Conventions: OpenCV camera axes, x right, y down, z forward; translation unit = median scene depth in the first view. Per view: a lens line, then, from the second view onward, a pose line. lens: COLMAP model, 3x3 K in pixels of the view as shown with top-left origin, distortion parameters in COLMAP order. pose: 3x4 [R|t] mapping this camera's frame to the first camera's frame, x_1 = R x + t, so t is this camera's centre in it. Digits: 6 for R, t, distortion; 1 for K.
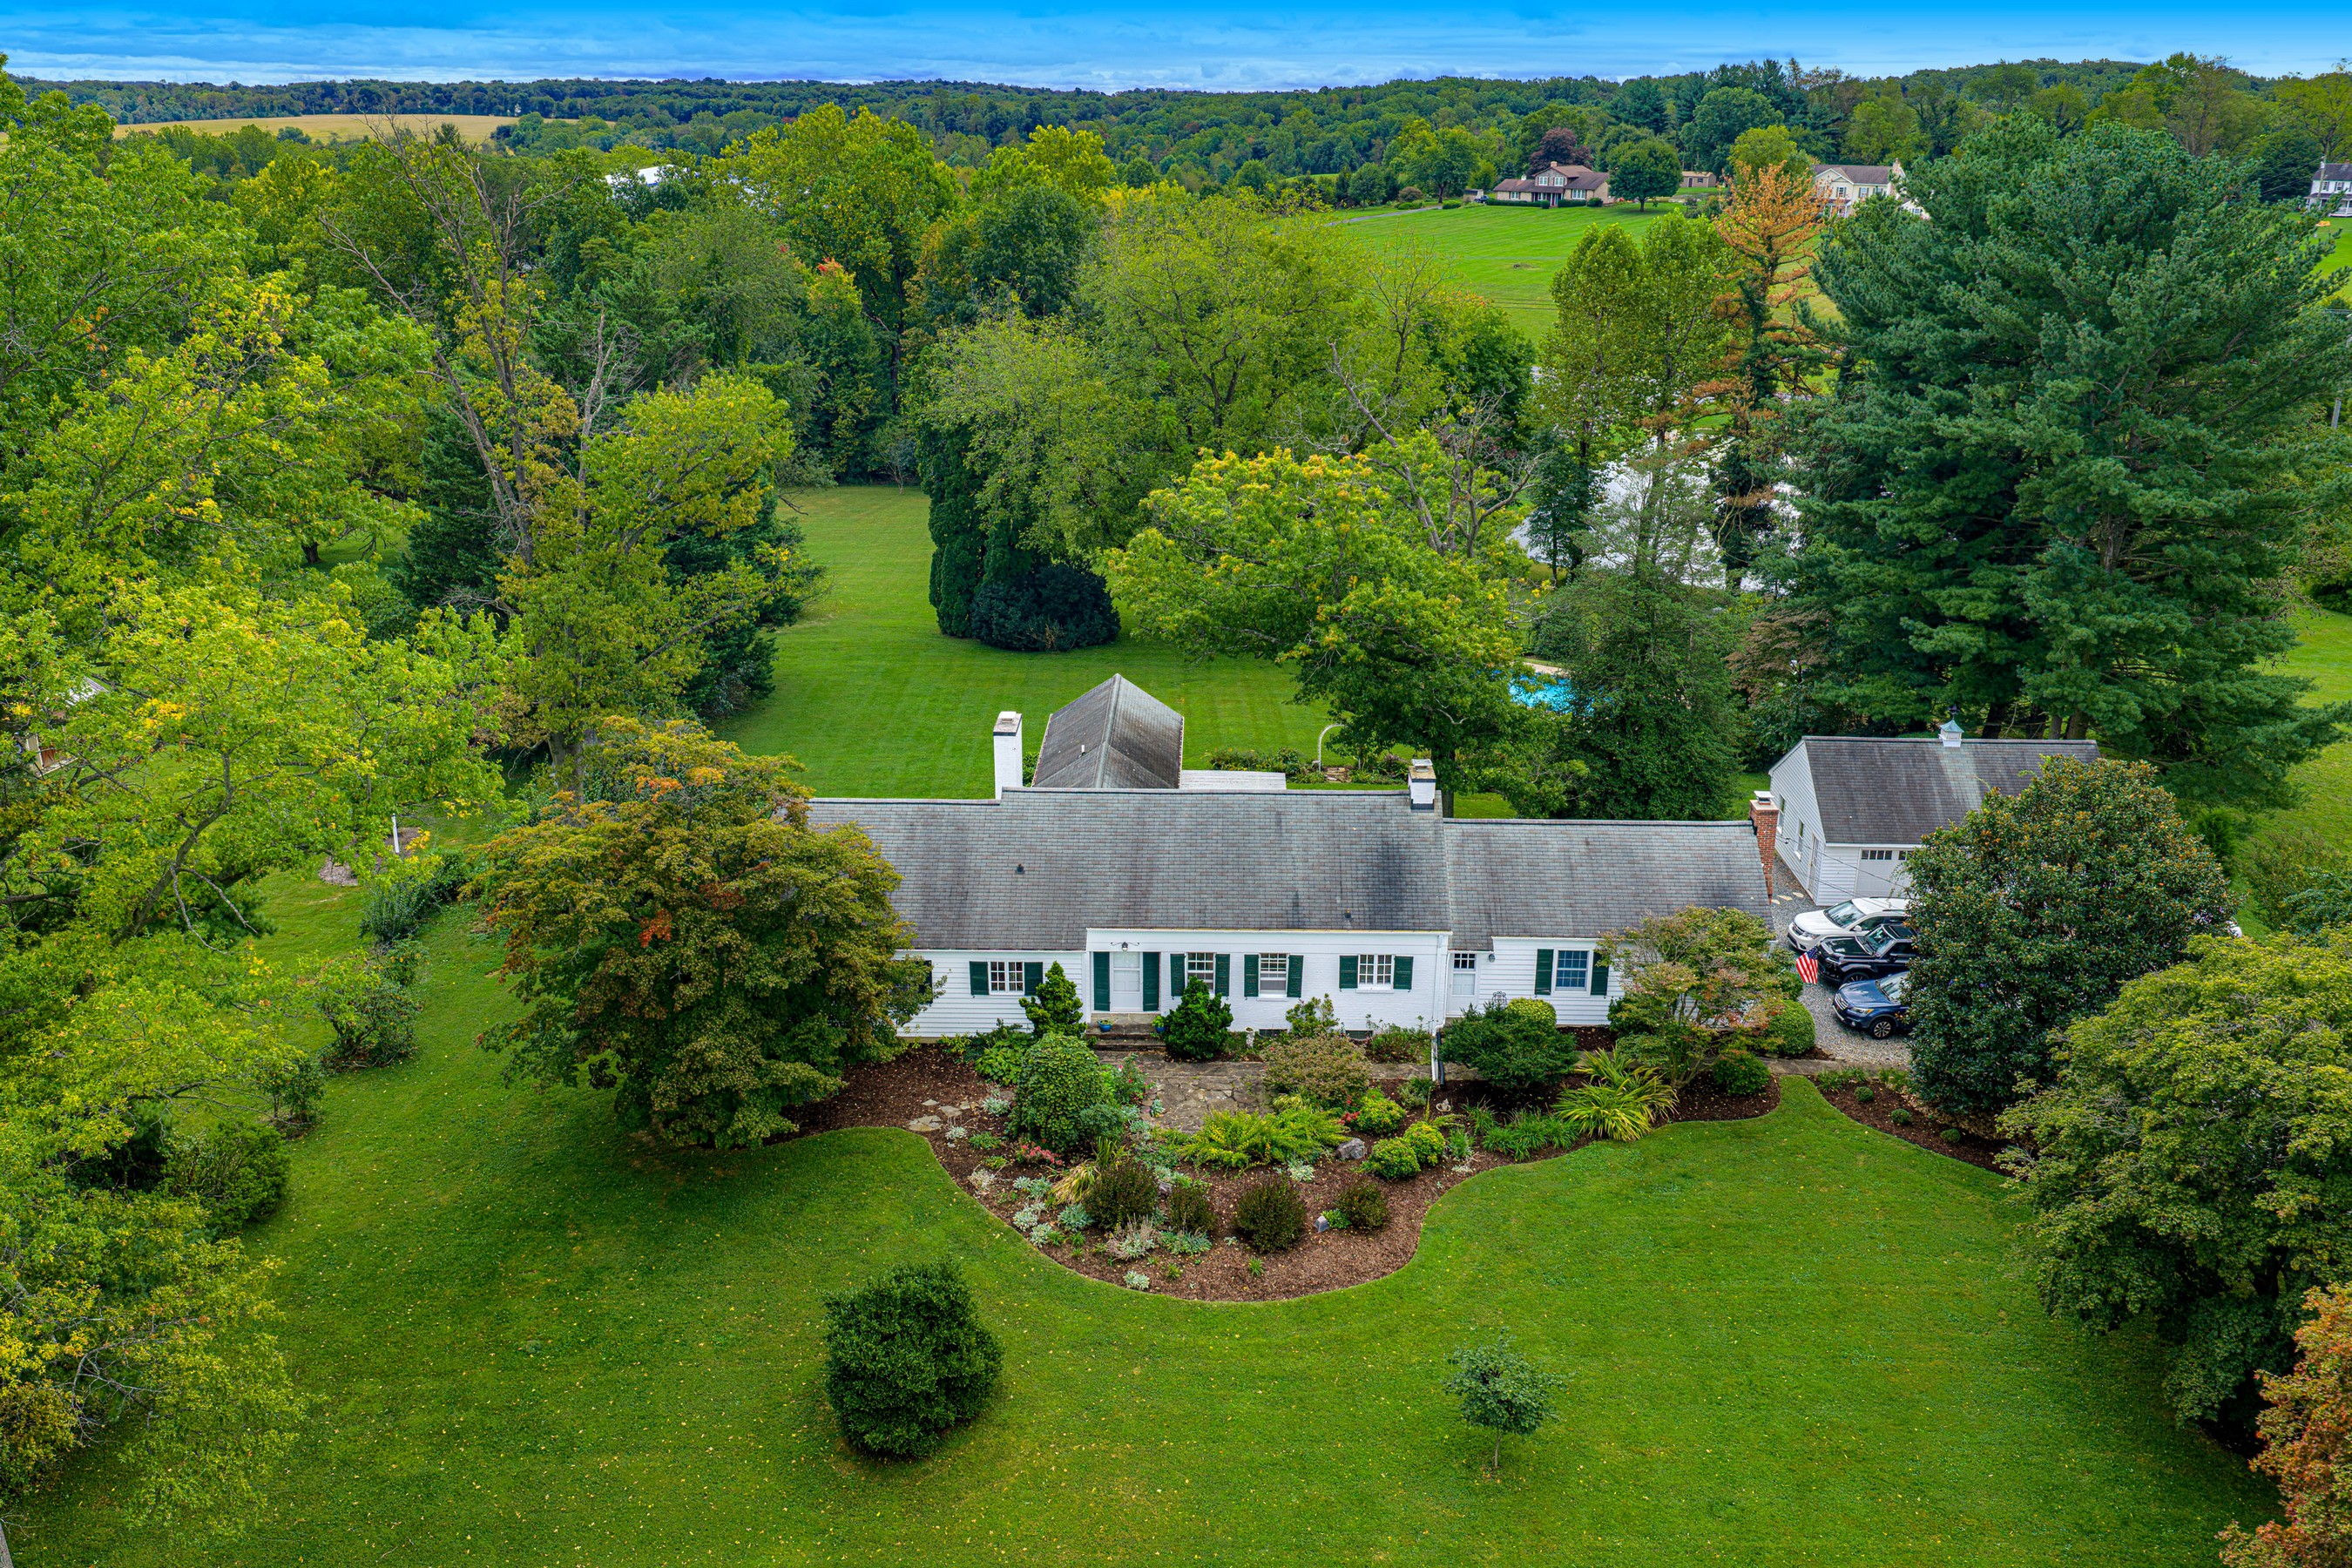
lens RADIAL K [[1987.6, 0, 1183.1], [0, 1987.6, 793.0], [0, 0, 1]] dist [0.011229, -0.018688]
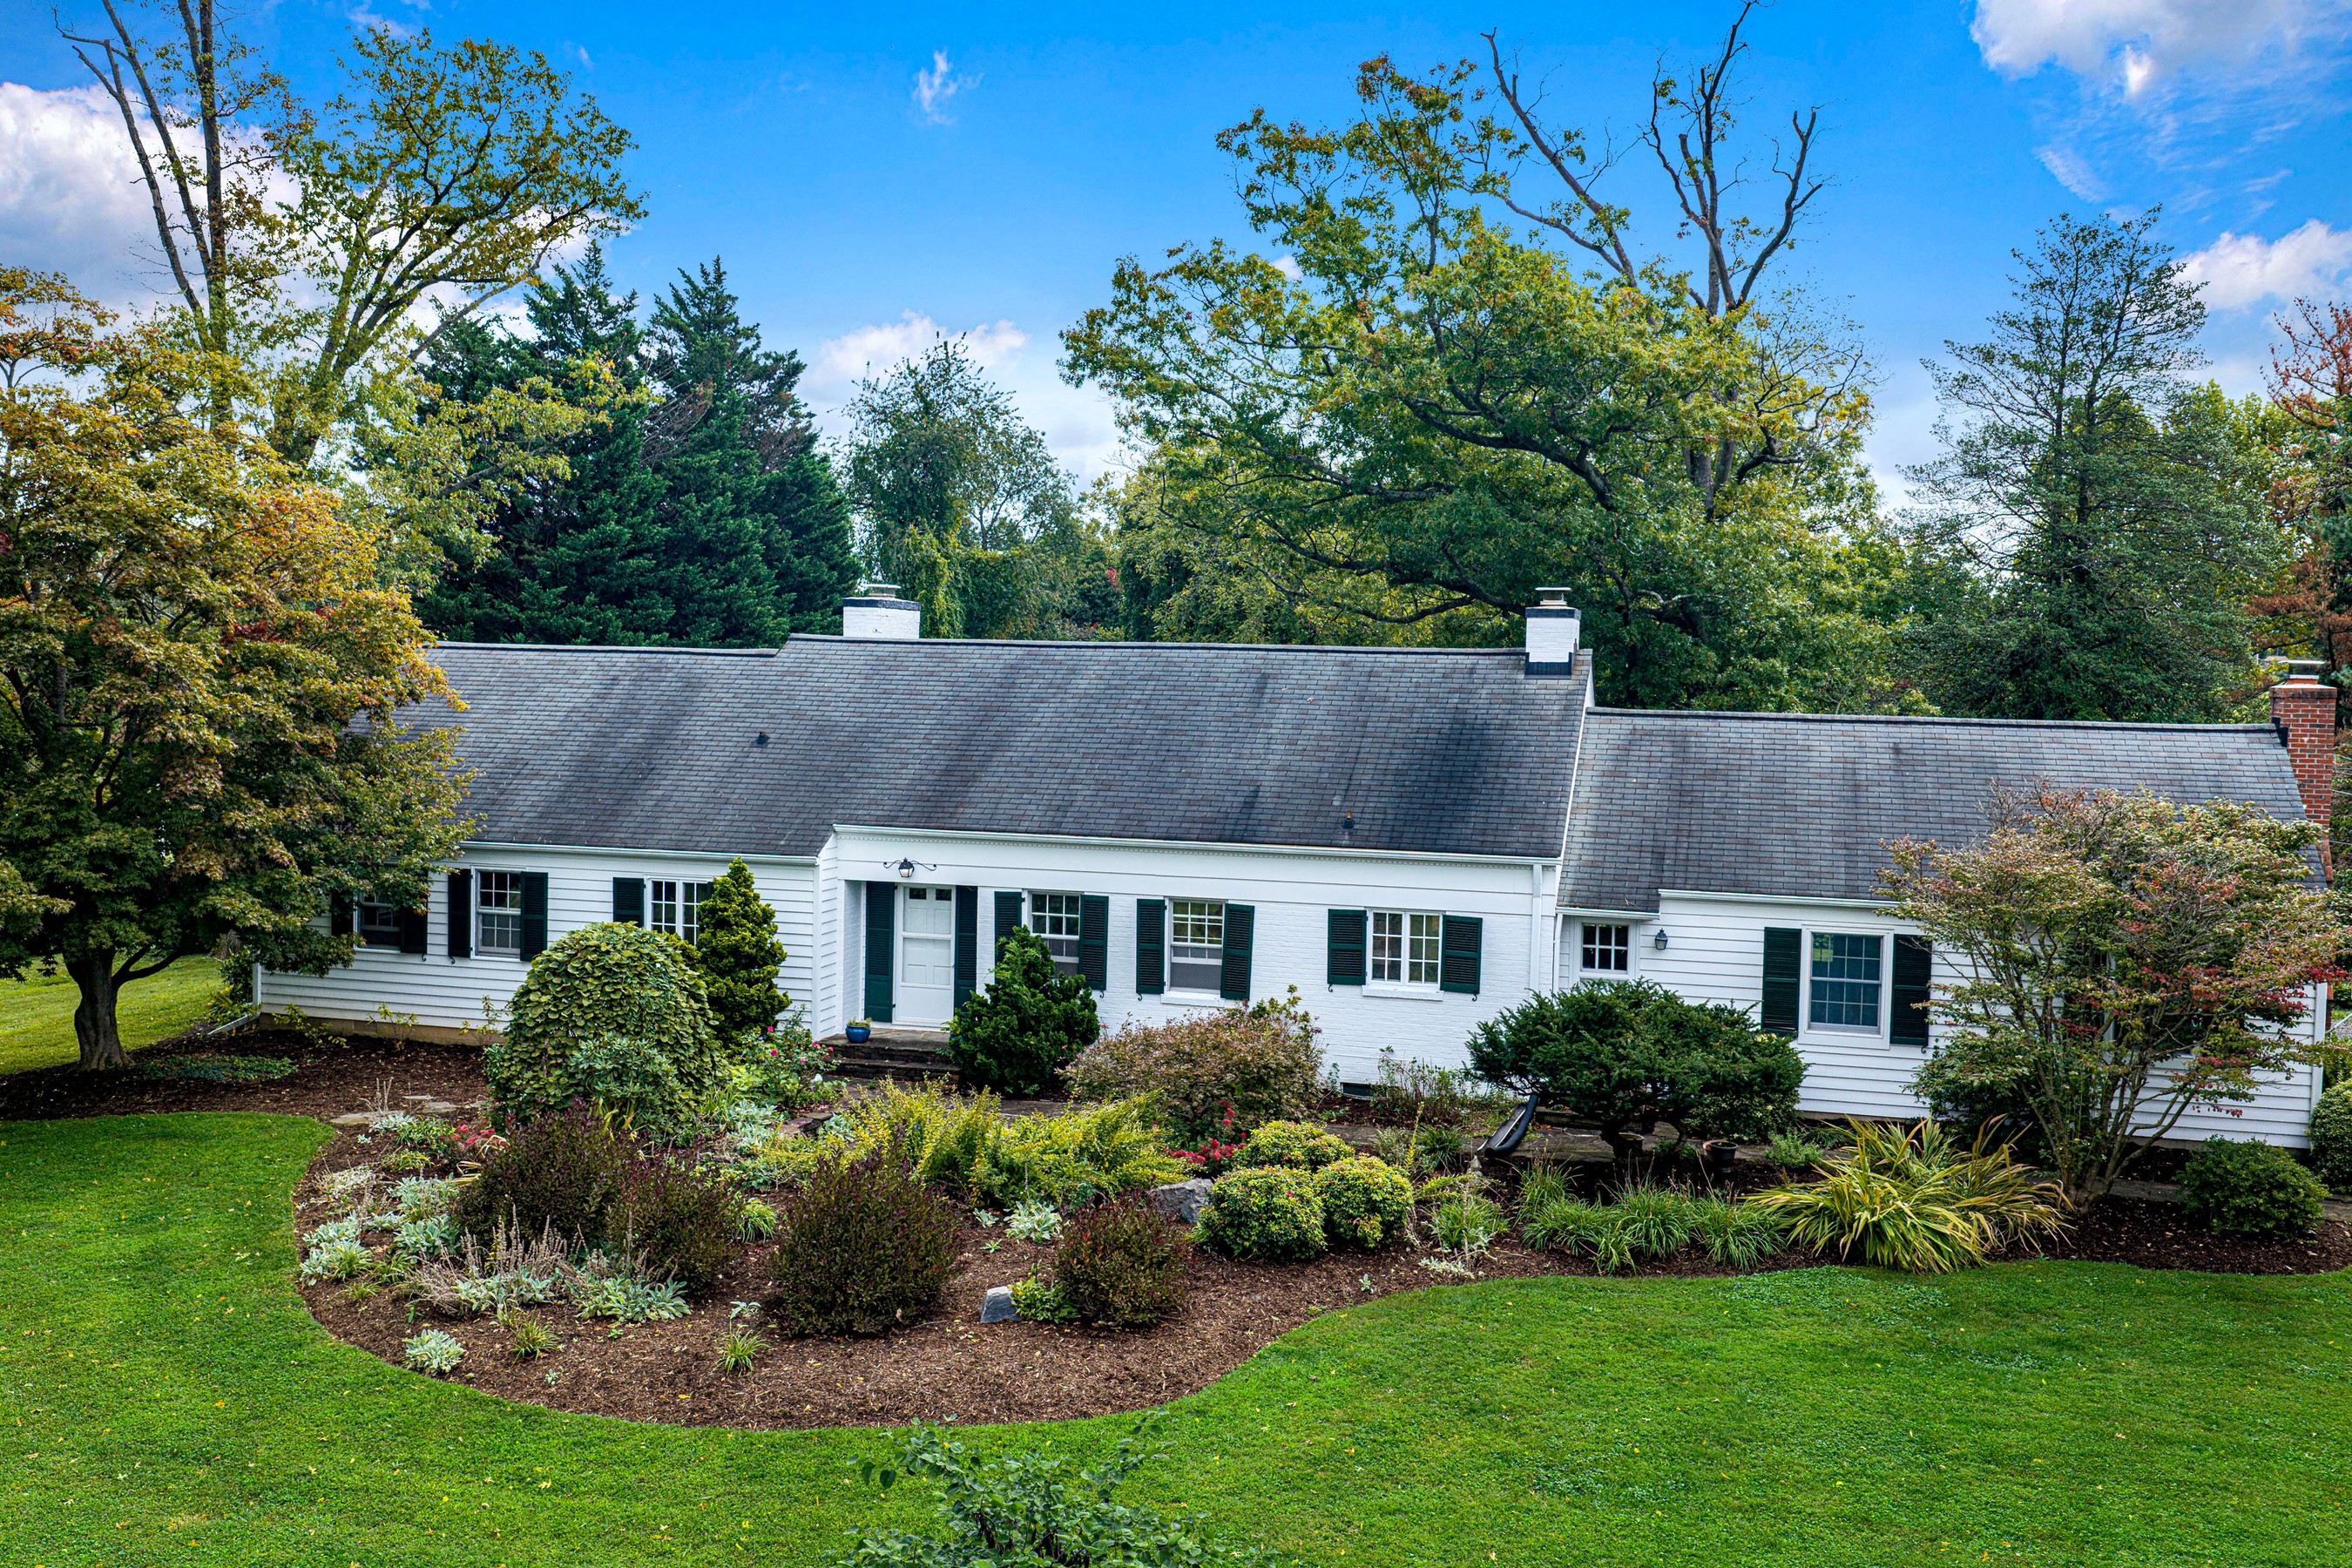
lens RADIAL K [[2081.9, 0, 1180.9], [0, 2081.9, 779.4], [0, 0, 1]] dist [0.014662, -0.011981]
pose [[0.967347, 0.030549, -0.251609, 0.169234], [-0.099894, 0.958308, -0.267707, 0.189012], [0.232941, 0.284100, 0.930068, 0.516905]]
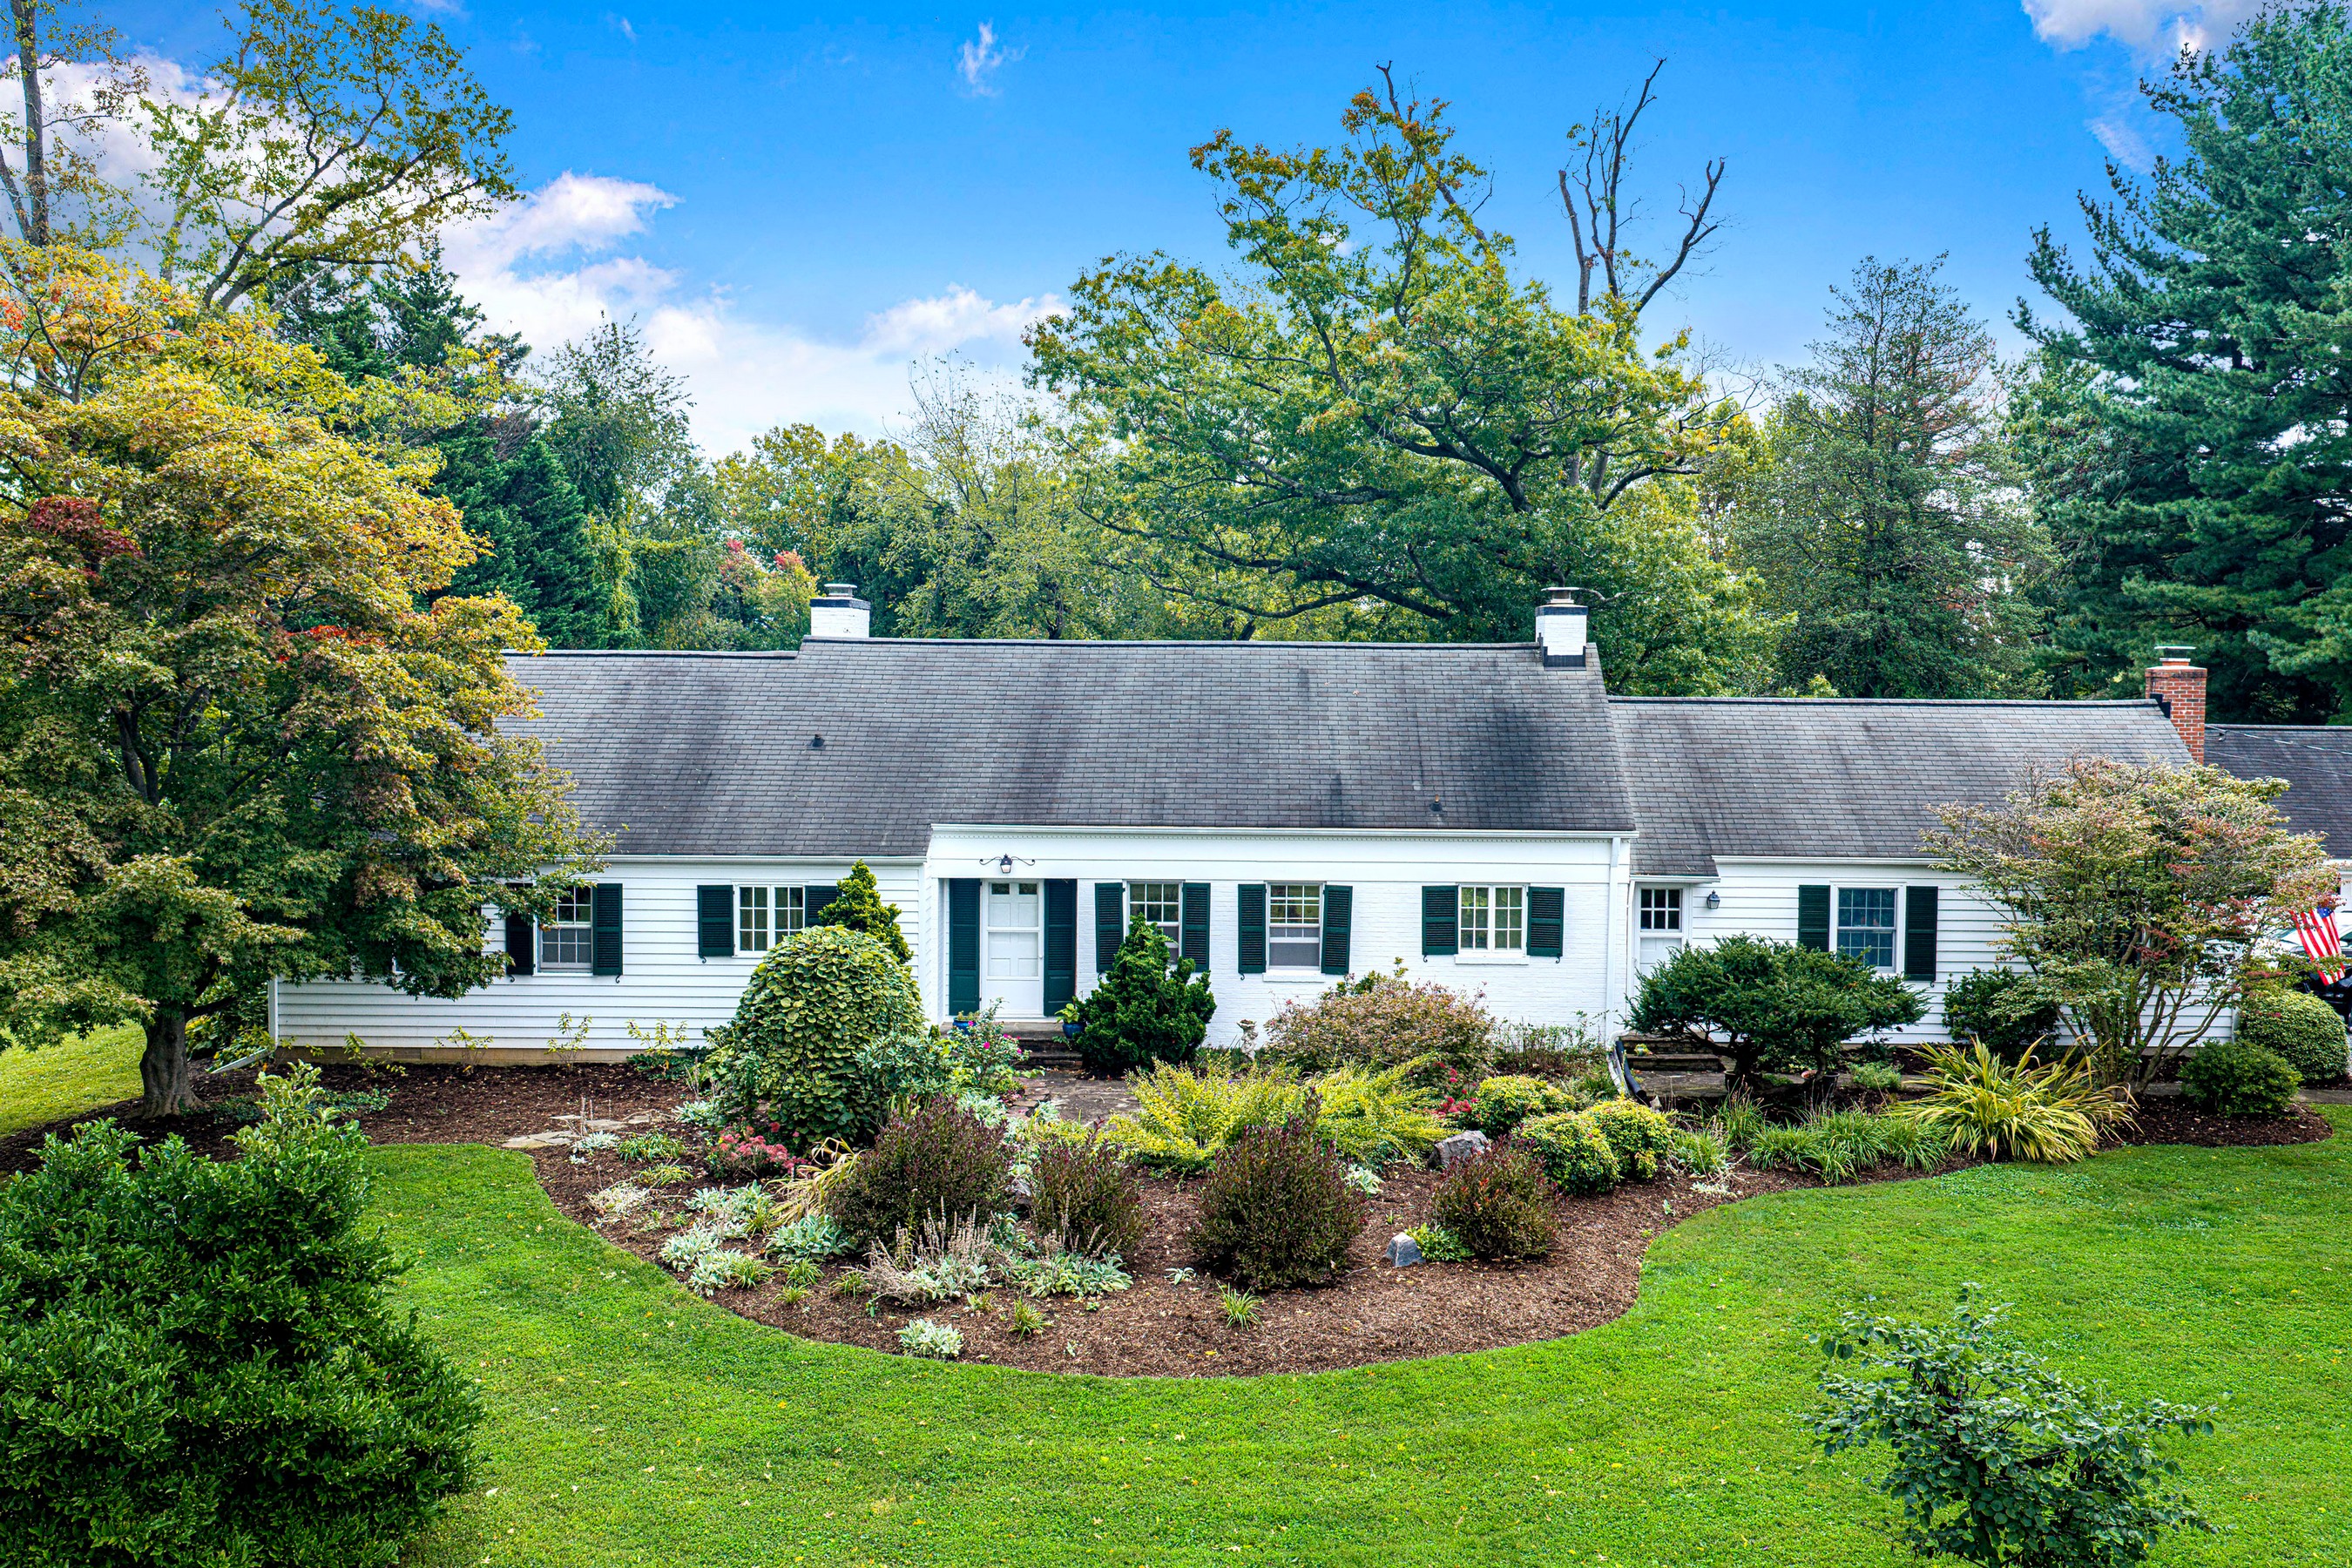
lens RADIAL K [[2098.9, 0, 1254.4], [0, 2098.9, 776.9], [0, 0, 1]] dist [0.011630, -0.005824]
pose [[0.999898, 0.003575, 0.013799, 0.027434], [0.000381, 0.960988, -0.276590, 0.205360], [-0.014250, 0.276568, 0.960889, 0.466645]]
